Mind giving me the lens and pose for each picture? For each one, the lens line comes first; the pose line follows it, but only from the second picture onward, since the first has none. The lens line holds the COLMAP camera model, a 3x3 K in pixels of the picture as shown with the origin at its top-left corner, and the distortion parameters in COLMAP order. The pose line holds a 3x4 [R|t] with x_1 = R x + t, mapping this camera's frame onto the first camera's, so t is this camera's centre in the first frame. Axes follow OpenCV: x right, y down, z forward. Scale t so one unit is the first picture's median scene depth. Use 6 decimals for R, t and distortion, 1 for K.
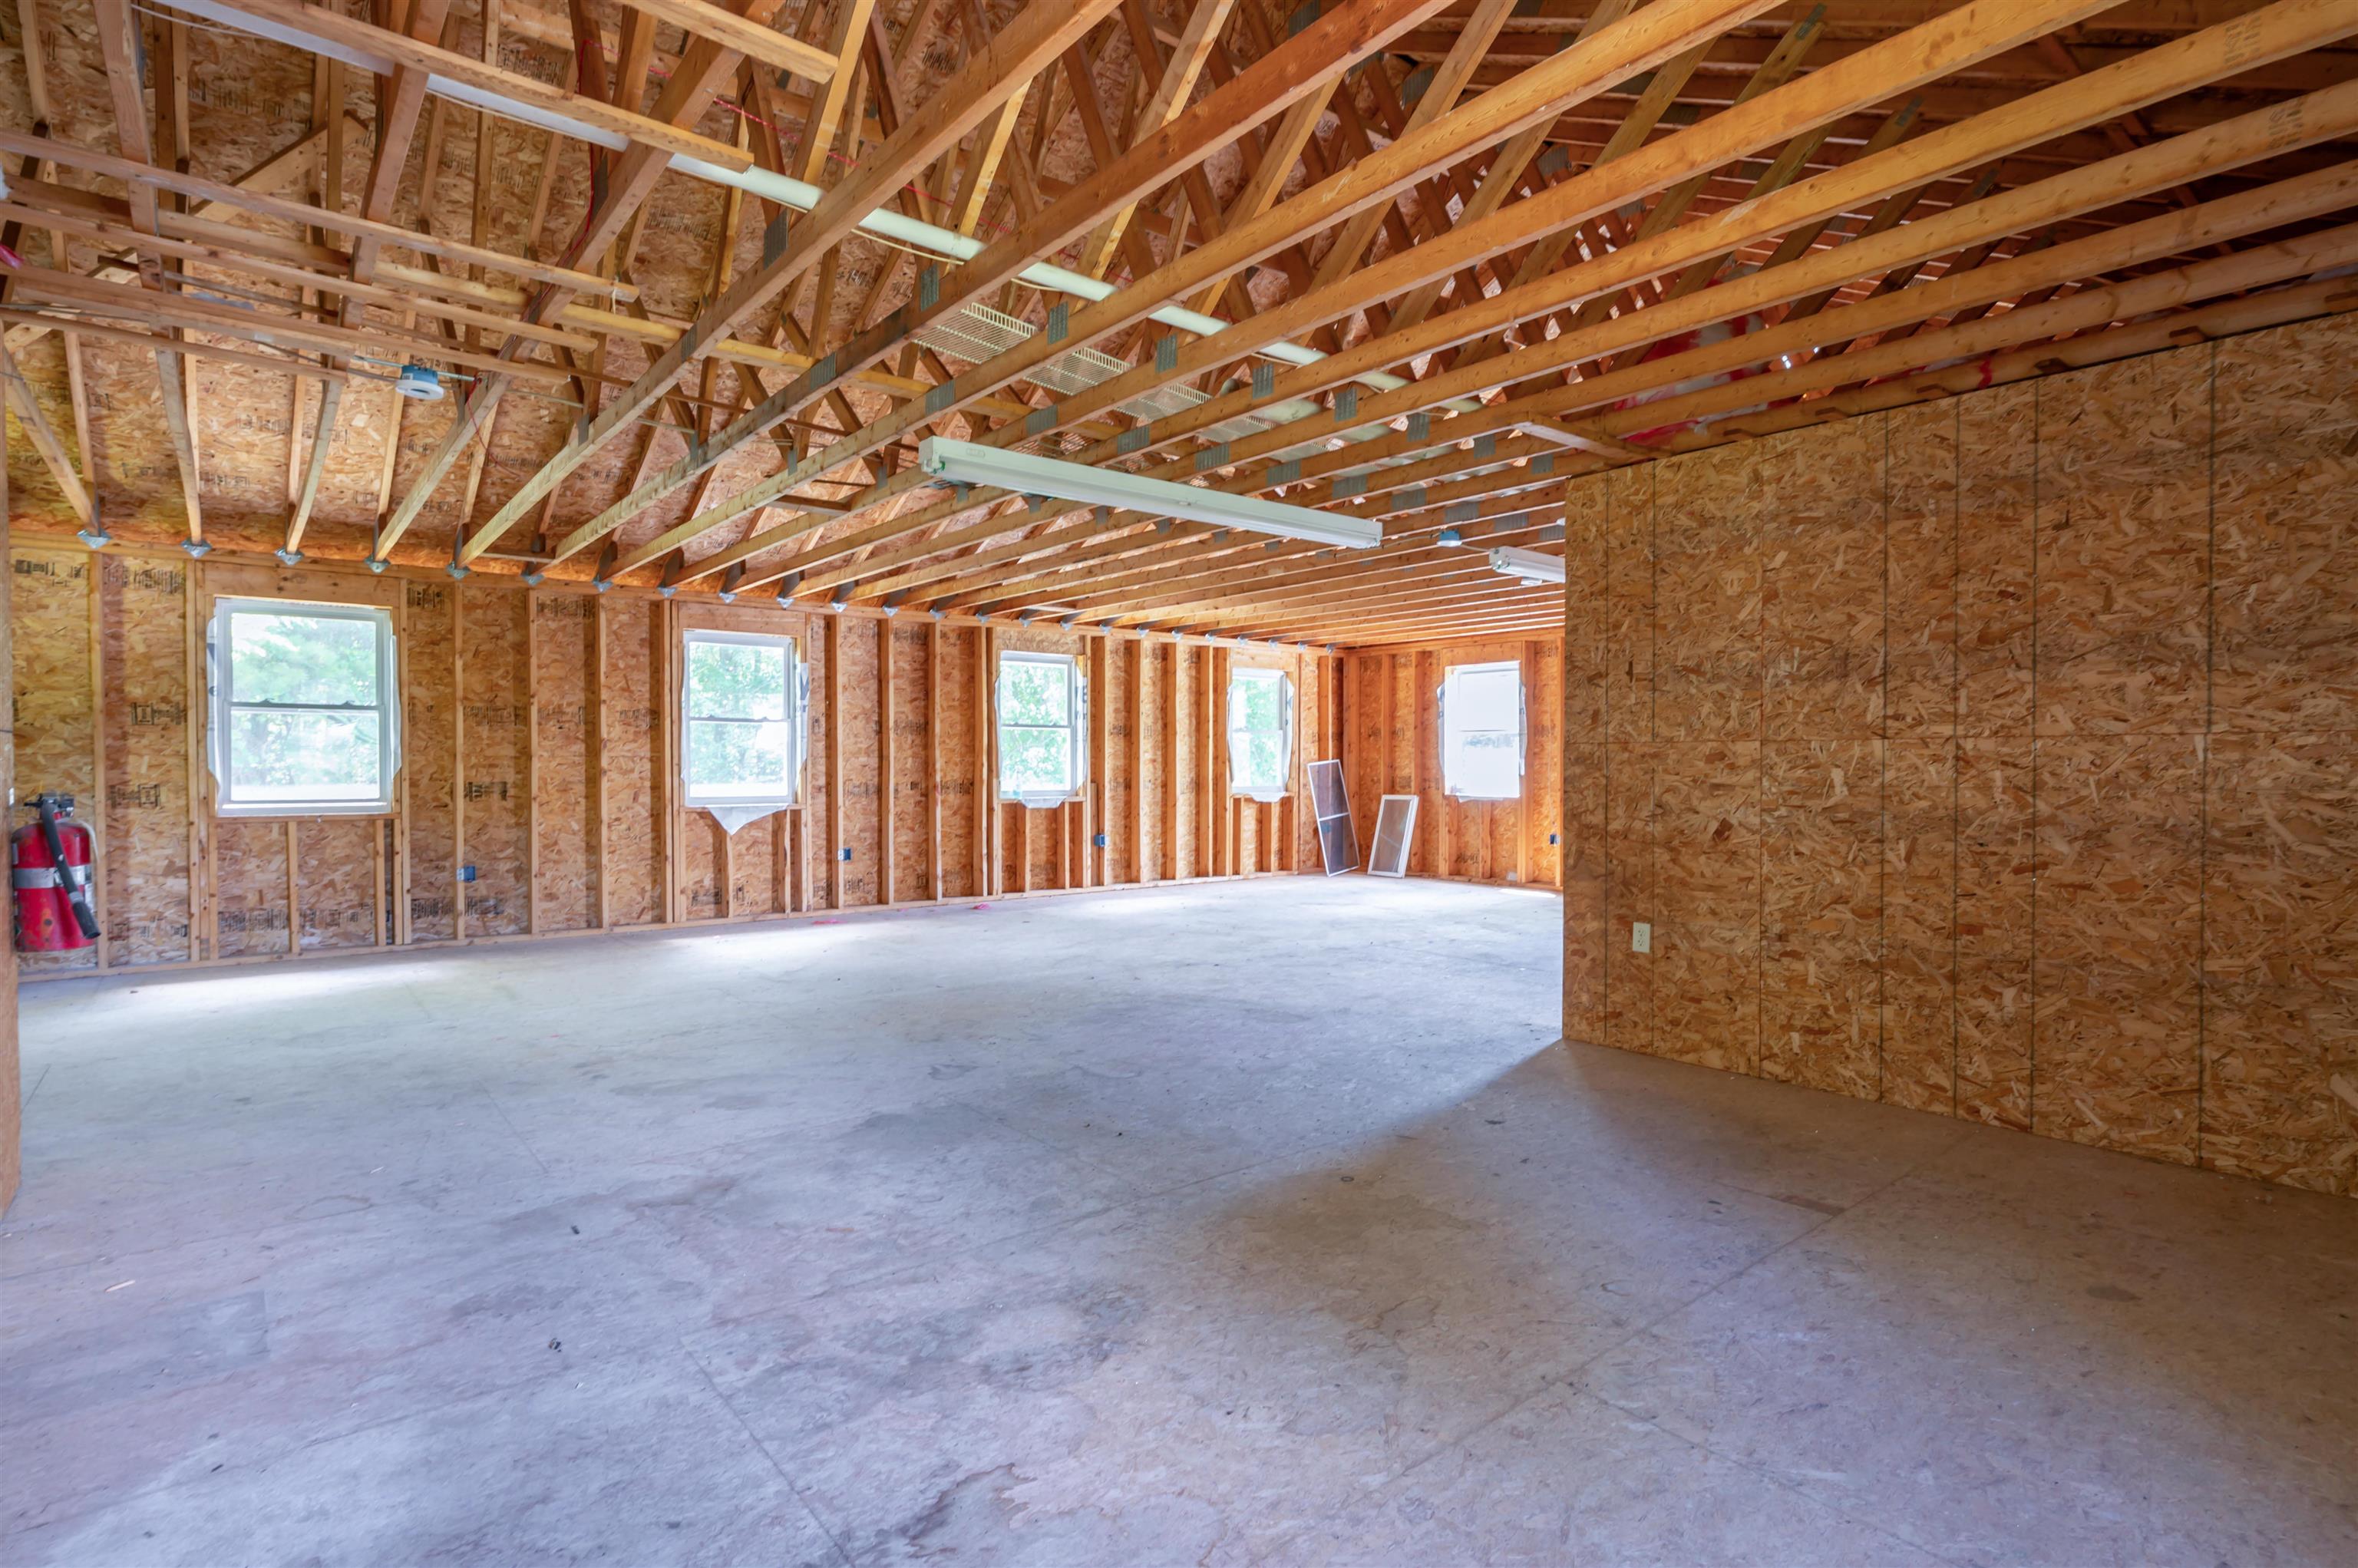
lens RADIAL K [[1186.7, 0, 1177.3], [0, 1186.7, 783.4], [0, 0, 1]] dist [-0.000055, 0.001438]
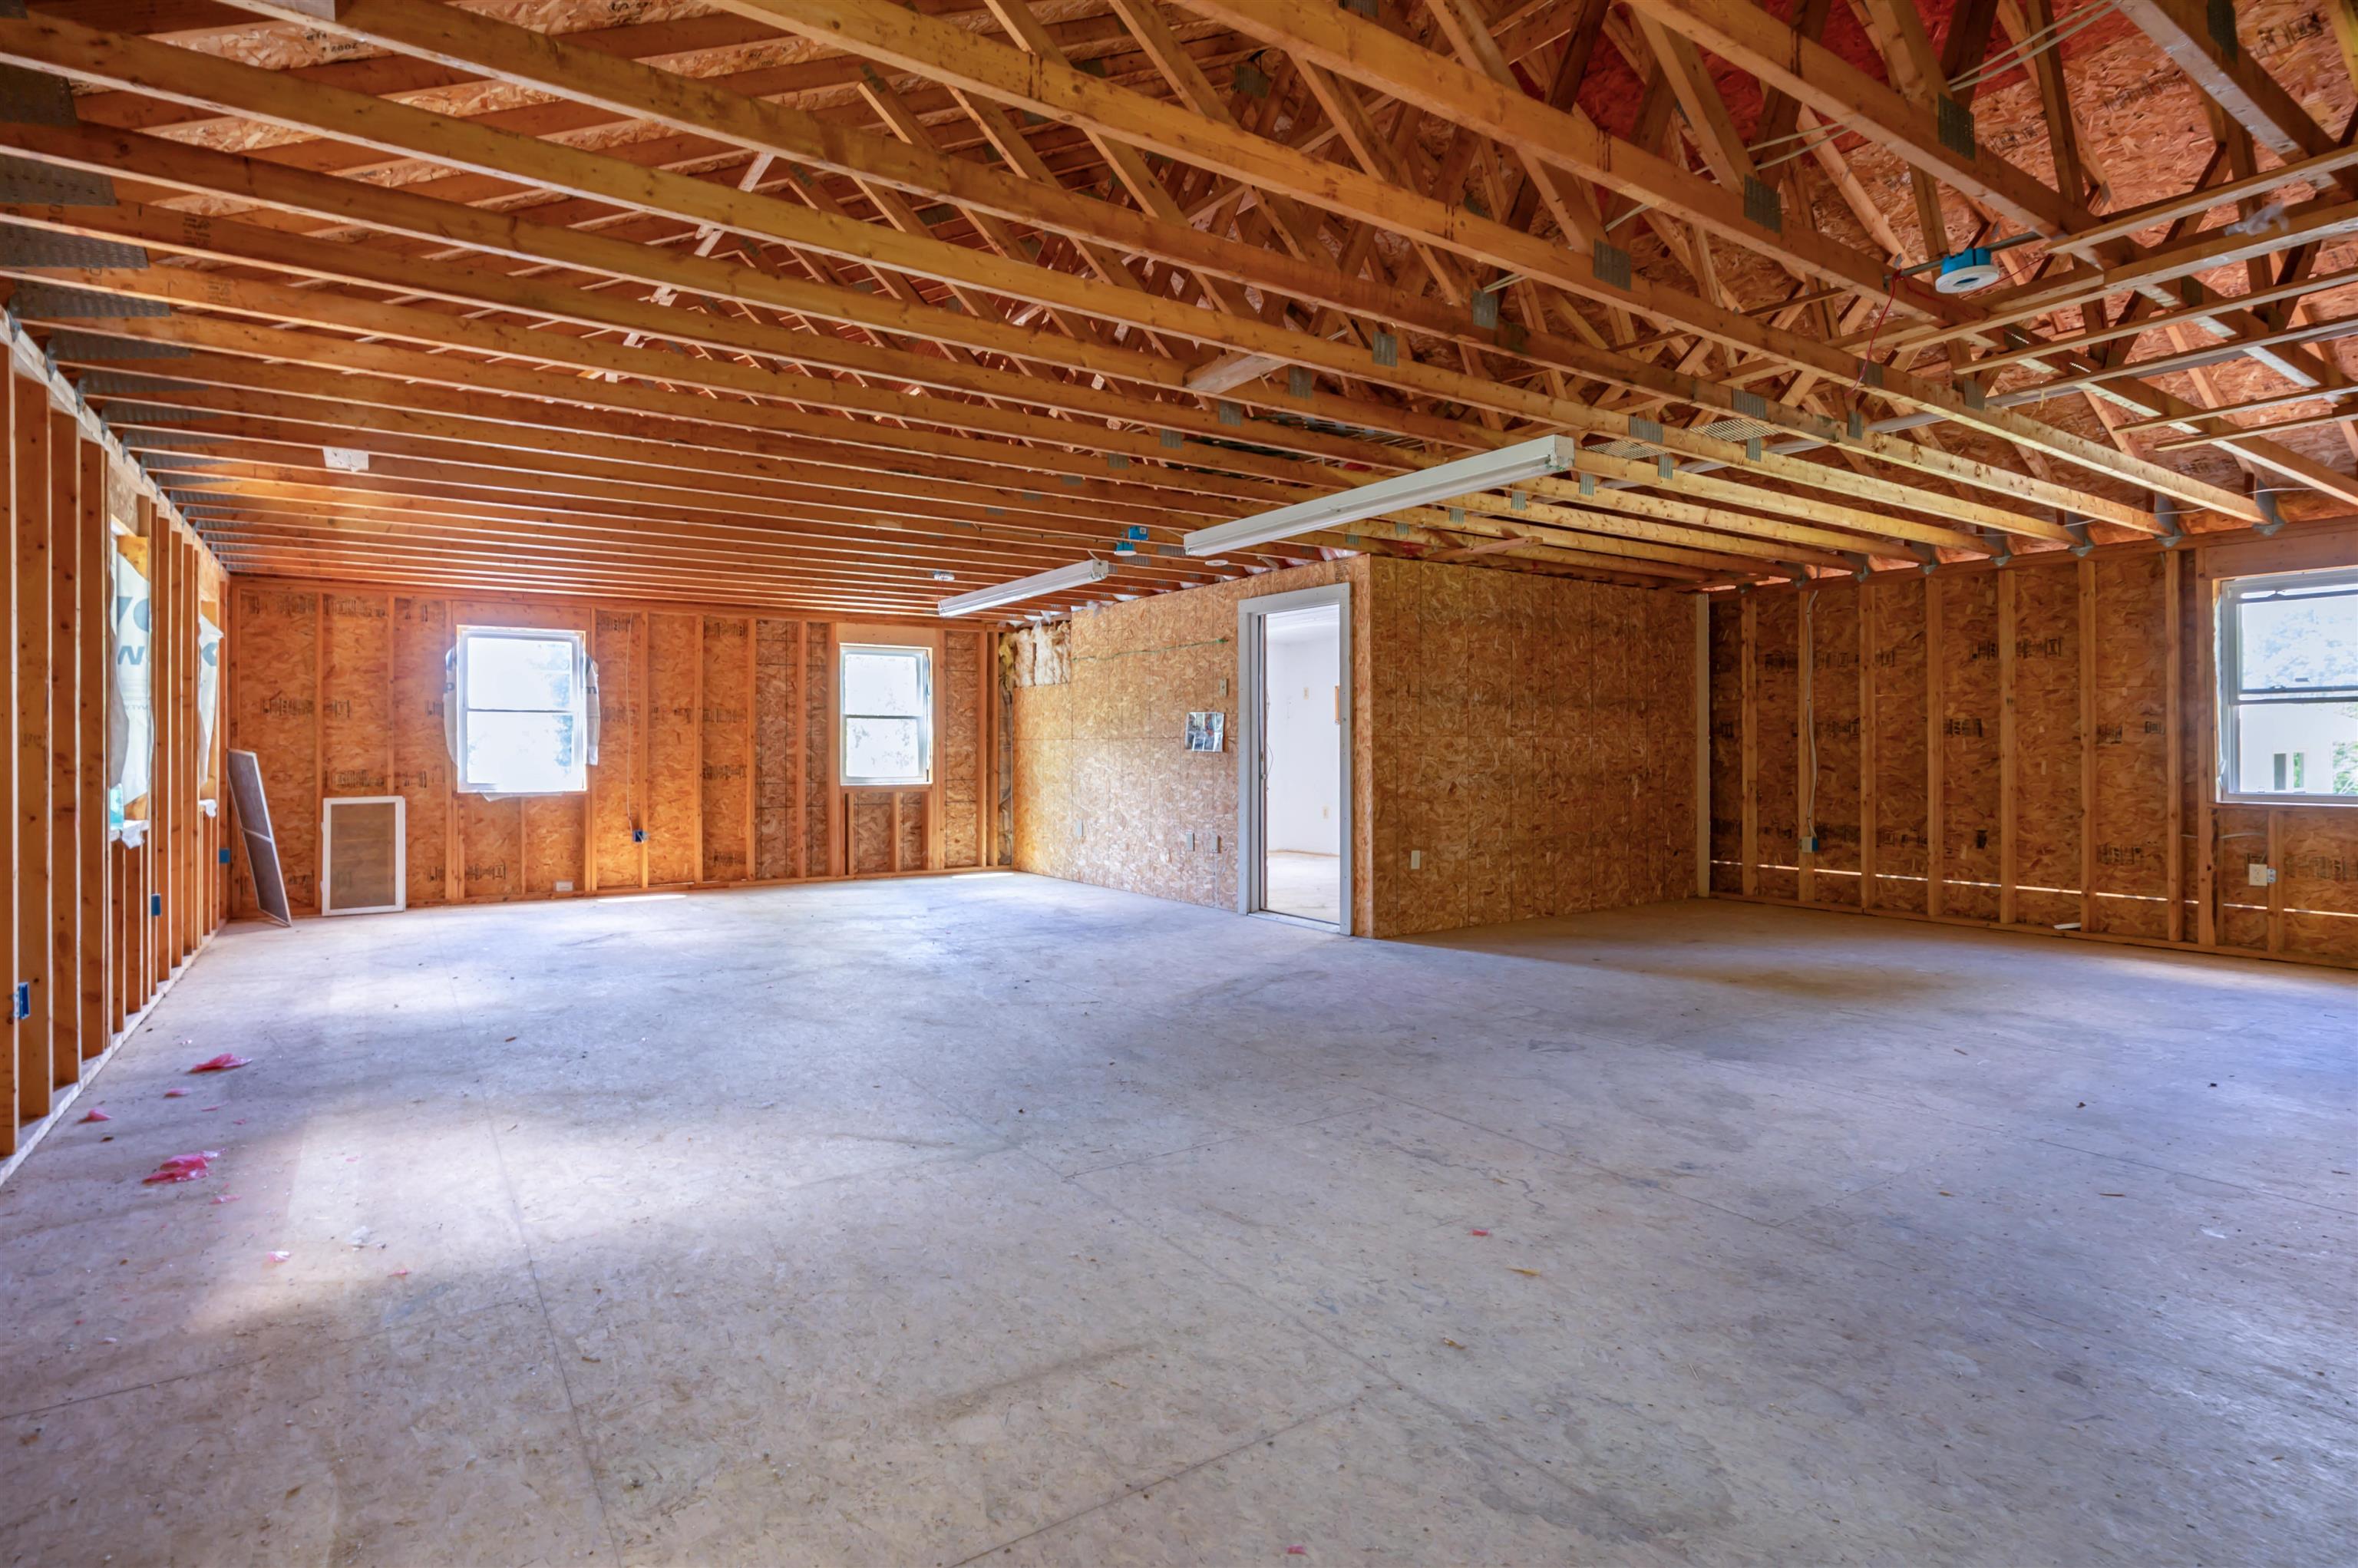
lens RADIAL K [[1186.7, 0, 1143.4], [0, 1186.7, 745.7], [0, 0, 1]] dist [-0.000055, 0.001438]
pose [[0.089623, 0.001577, 0.995975, -1.286392], [0.018850, 0.999817, -0.003280, -0.024819], [-0.995797, 0.019068, 0.089577, 1.288227]]
